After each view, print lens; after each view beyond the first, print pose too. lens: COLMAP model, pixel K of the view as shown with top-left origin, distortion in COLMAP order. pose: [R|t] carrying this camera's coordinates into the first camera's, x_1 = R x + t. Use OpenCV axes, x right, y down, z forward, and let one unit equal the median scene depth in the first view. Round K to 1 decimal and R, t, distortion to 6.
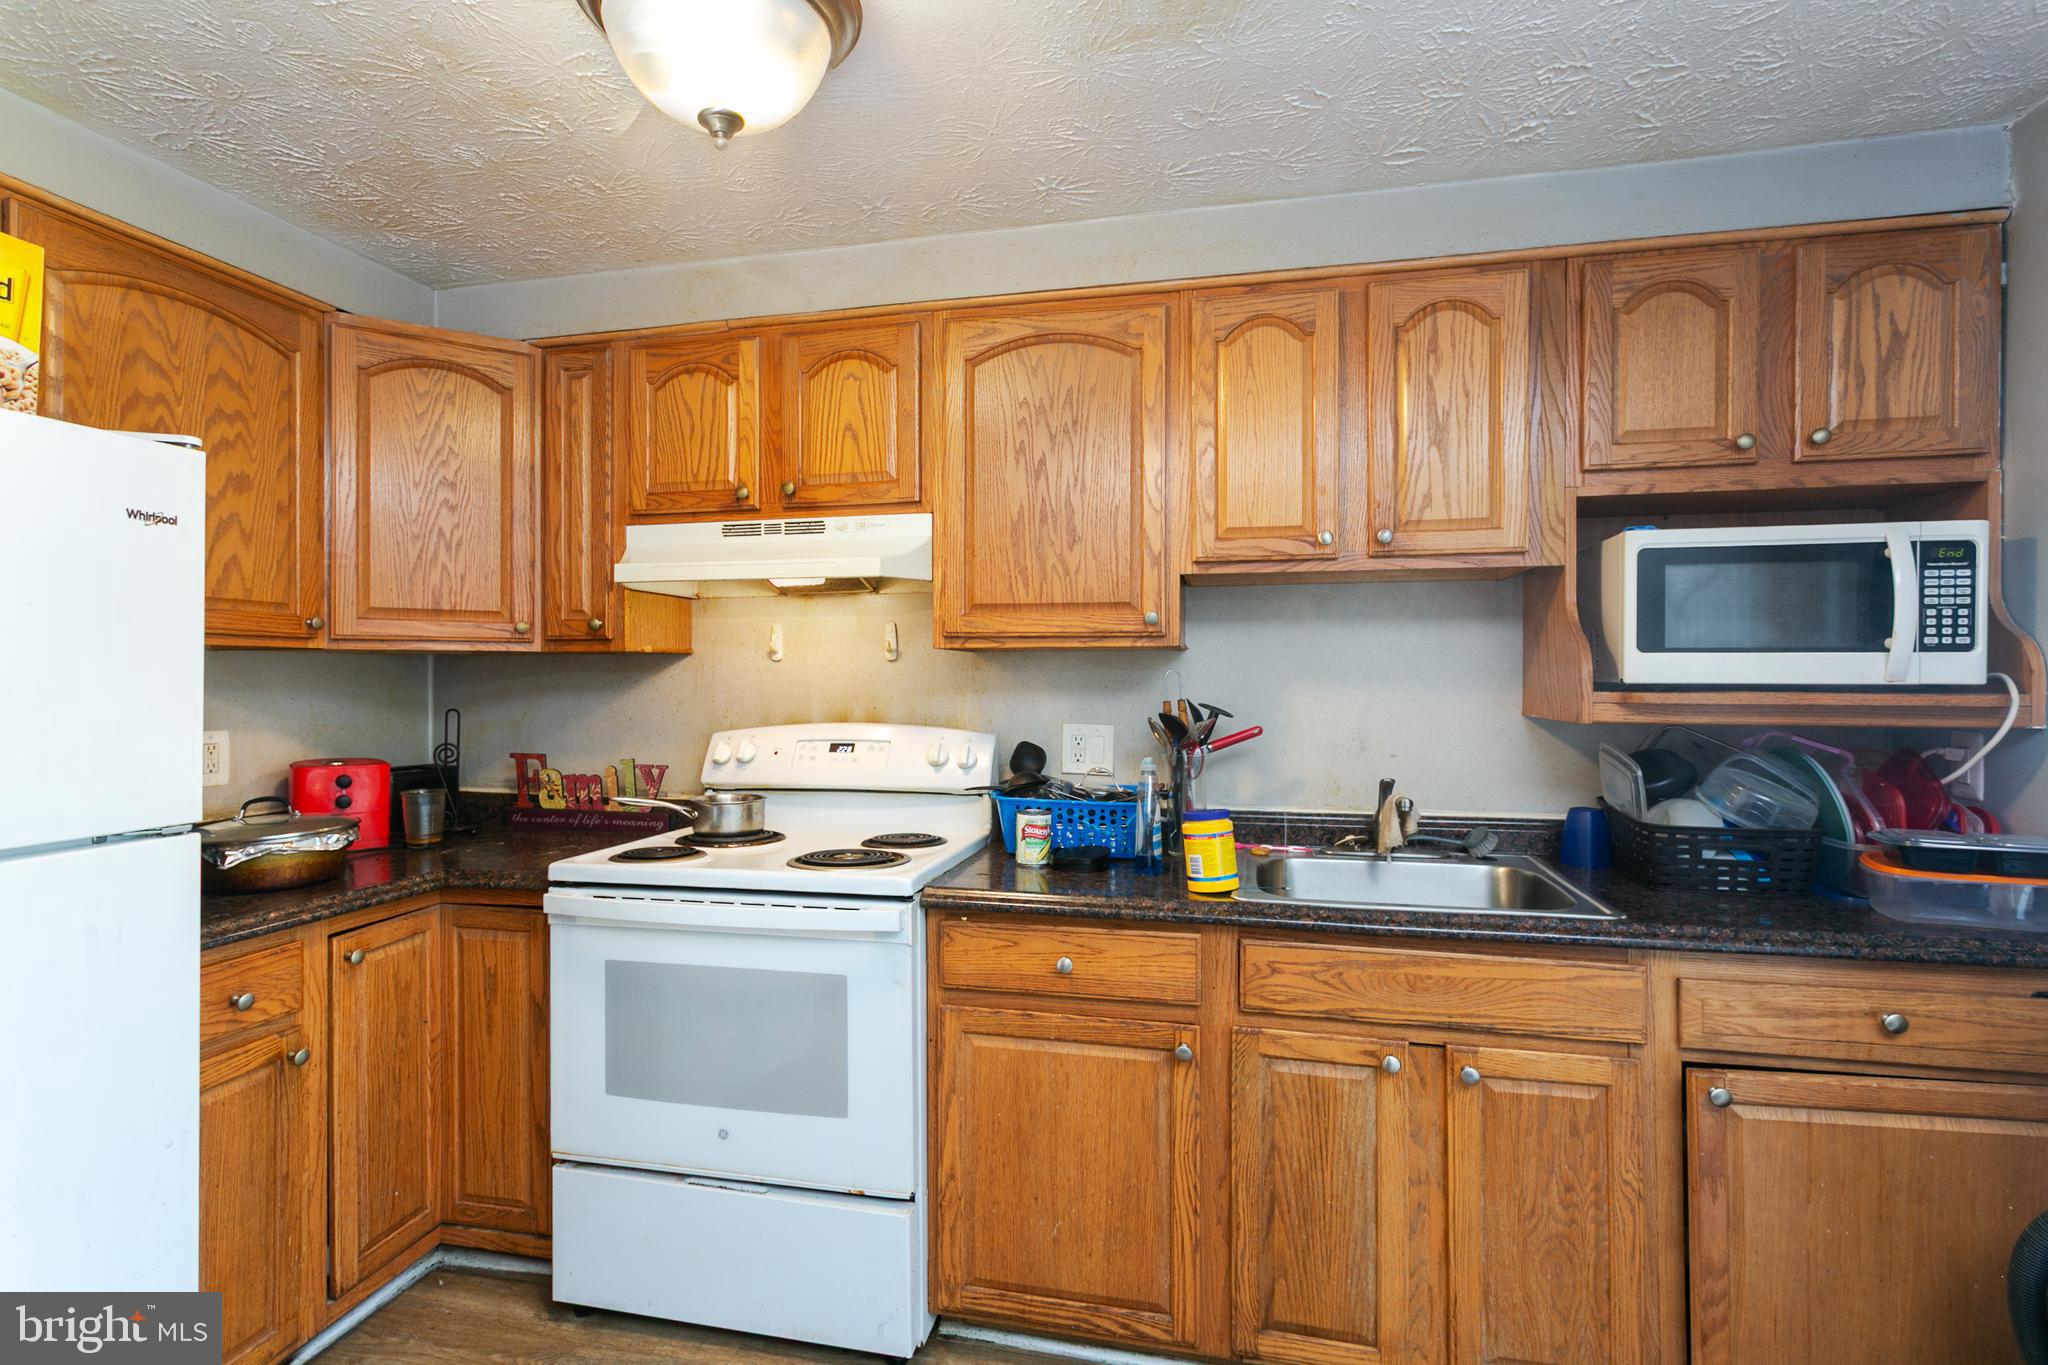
lens RADIAL K [[953.6, 0, 1024.0], [0, 953.6, 682.5], [0, 0, 1]] dist [-0.003568, 0.000227]
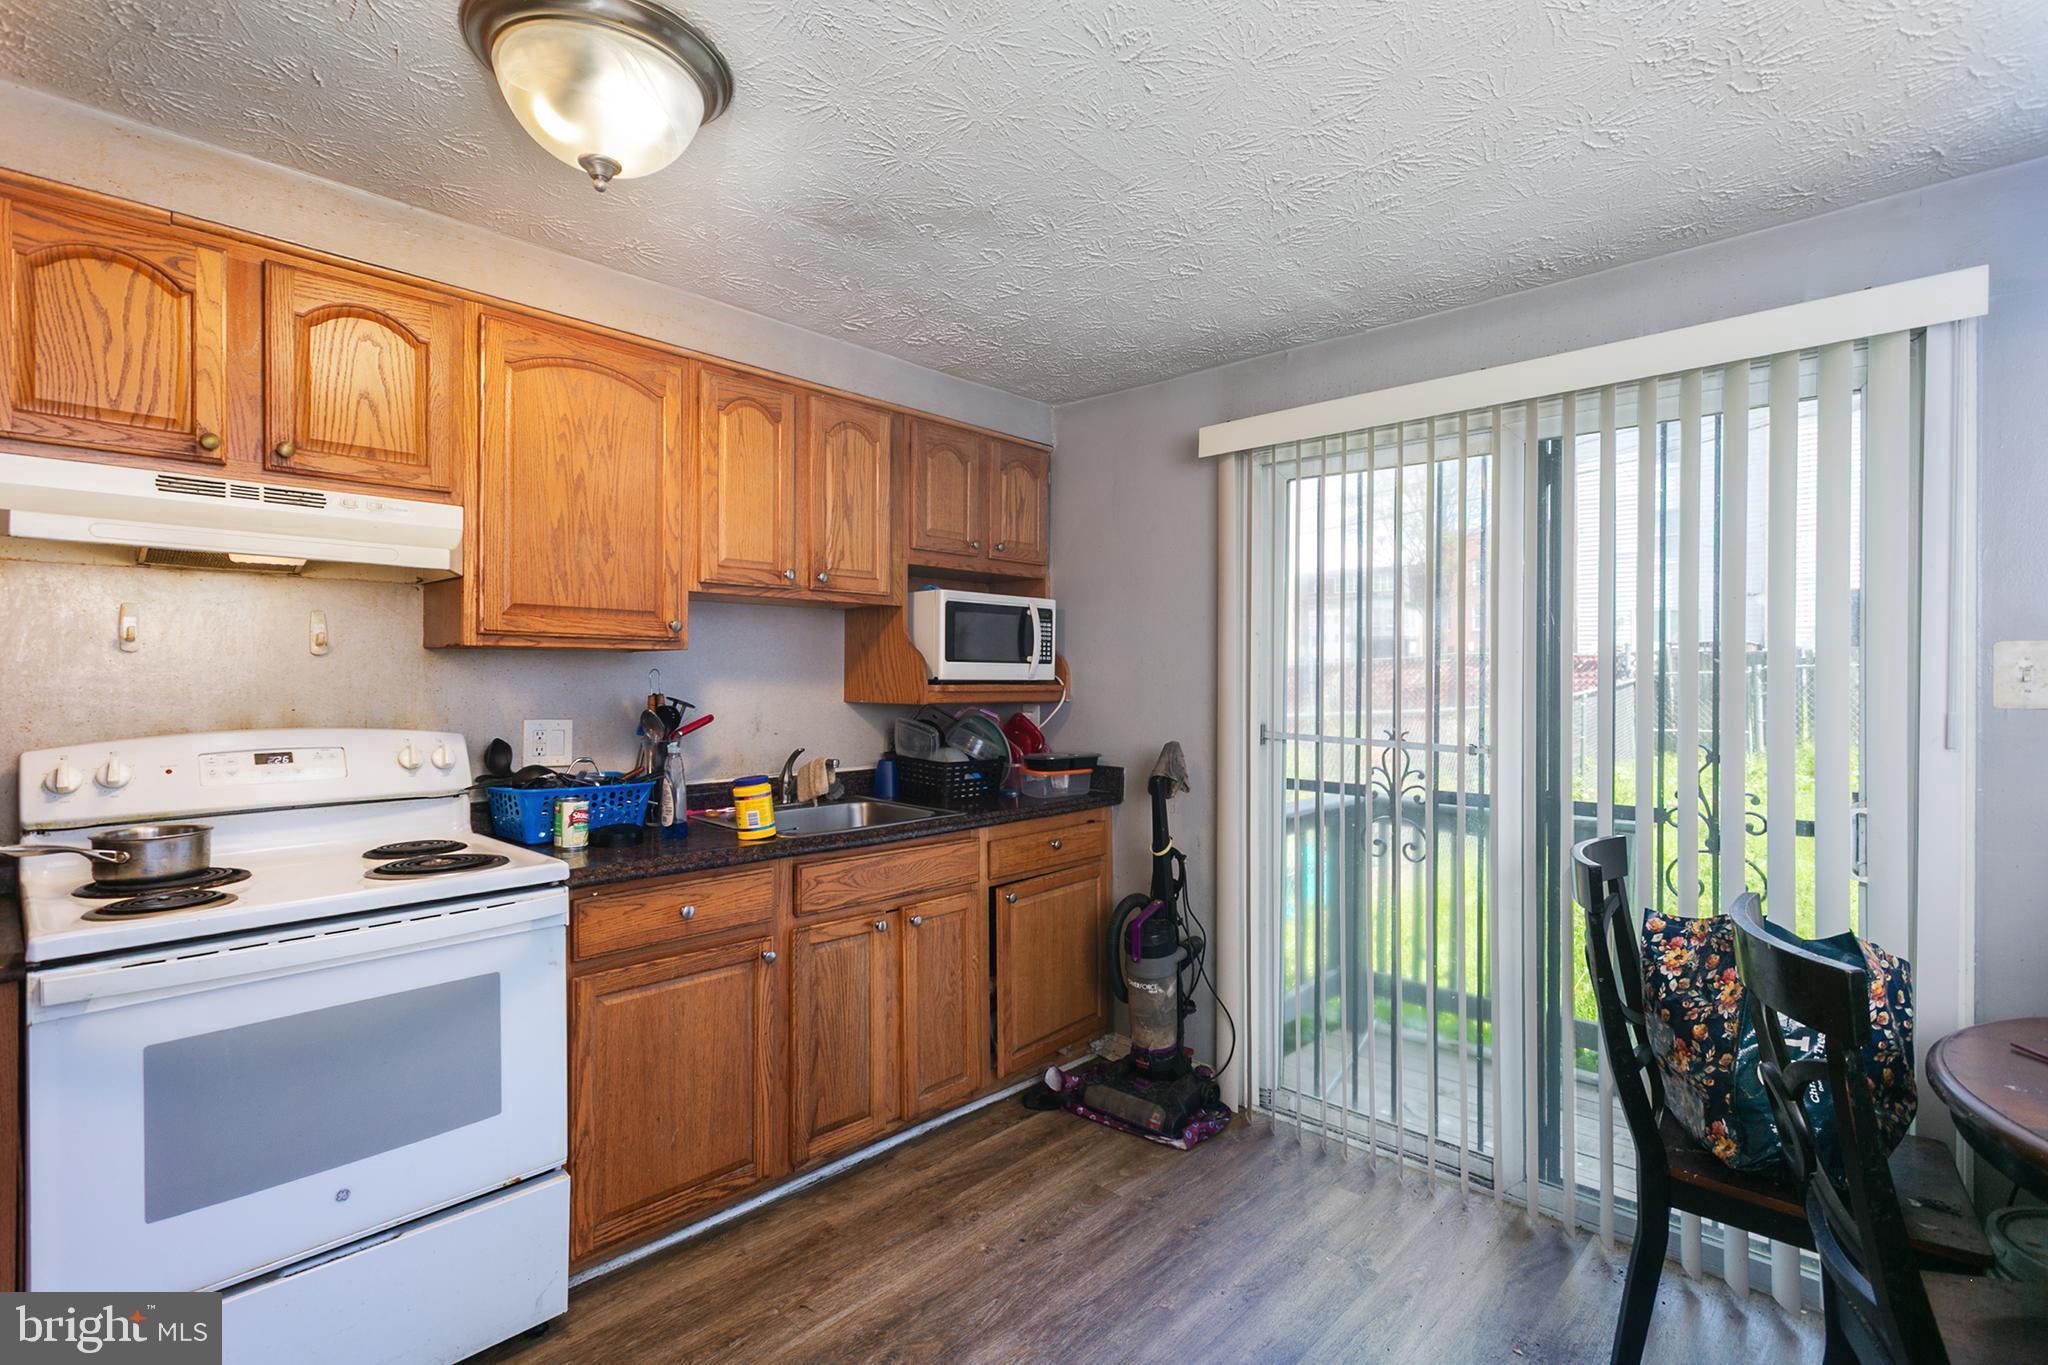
lens RADIAL K [[951.9, 0, 1024.0], [0, 951.9, 682.5], [0, 0, 1]] dist [0.002977, 0.000382]
pose [[0.508477, -0.004290, 0.861065, -0.718082], [0.001027, 0.999990, 0.004376, -0.001428], [-0.861075, -0.001341, 0.508476, 0.012626]]
